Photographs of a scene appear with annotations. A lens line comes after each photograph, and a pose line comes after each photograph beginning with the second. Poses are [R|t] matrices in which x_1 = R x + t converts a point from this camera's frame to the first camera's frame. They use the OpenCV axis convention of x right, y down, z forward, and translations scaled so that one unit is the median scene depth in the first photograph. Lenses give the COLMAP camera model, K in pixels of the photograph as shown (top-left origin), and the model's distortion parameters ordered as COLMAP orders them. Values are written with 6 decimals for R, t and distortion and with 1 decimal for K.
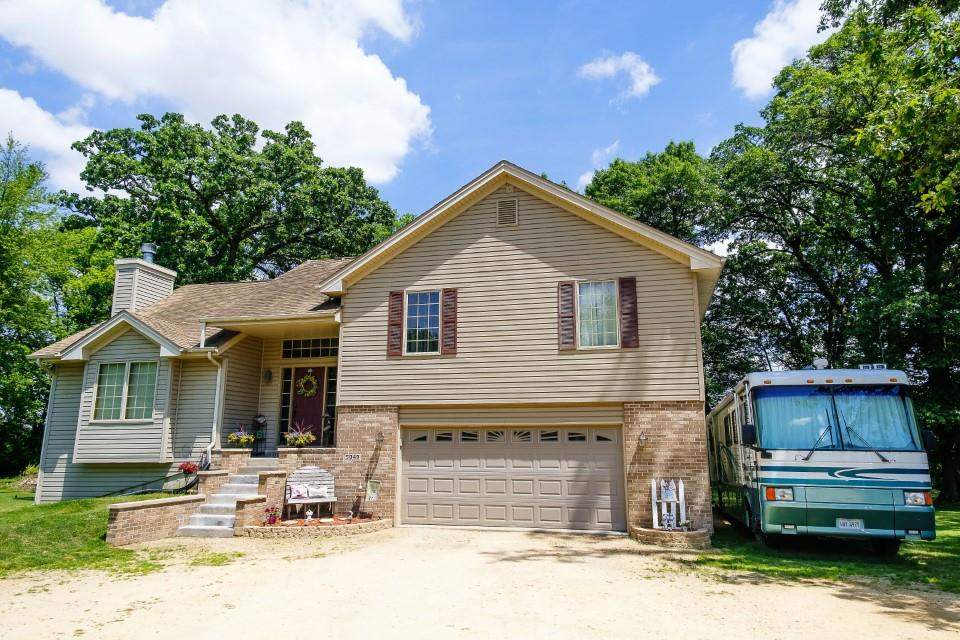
lens RADIAL K [[652.9, 0, 482.7], [0, 652.9, 316.0], [0, 0, 1]] dist [0.053753, -0.021855]
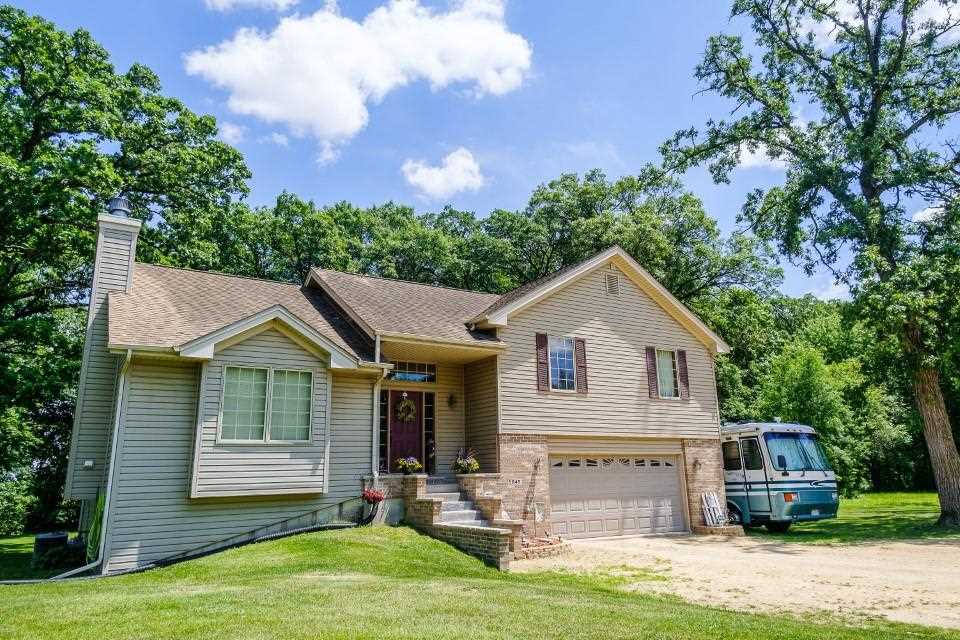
lens RADIAL K [[652.9, 0, 473.9], [0, 652.9, 322.8], [0, 0, 1]] dist [0.053753, -0.021855]
pose [[0.699122, 0.150525, 0.698978, -1.025691], [-0.123690, 0.988311, -0.089118, 0.060735], [-0.704222, -0.024152, 0.709569, 0.289224]]
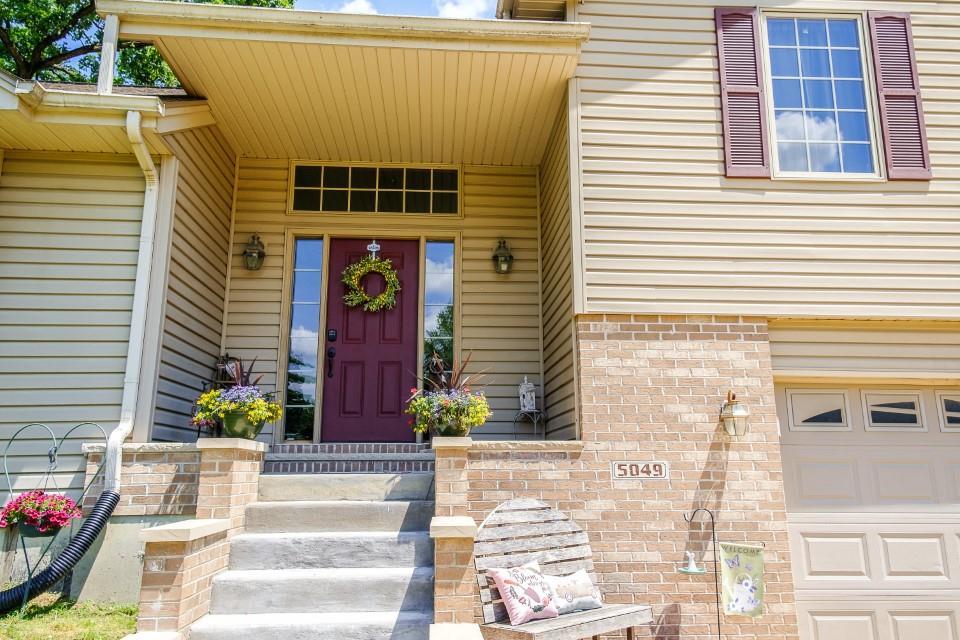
lens RADIAL K [[703.8, 0, 481.9], [0, 703.8, 314.9], [0, 0, 1]] dist [0.034461, 0.002436]
pose [[0.950476, 0.062465, 0.304456, -0.379056], [-0.056701, 0.998006, -0.027746, 0.152111], [-0.305582, 0.009109, 0.952122, 0.687962]]
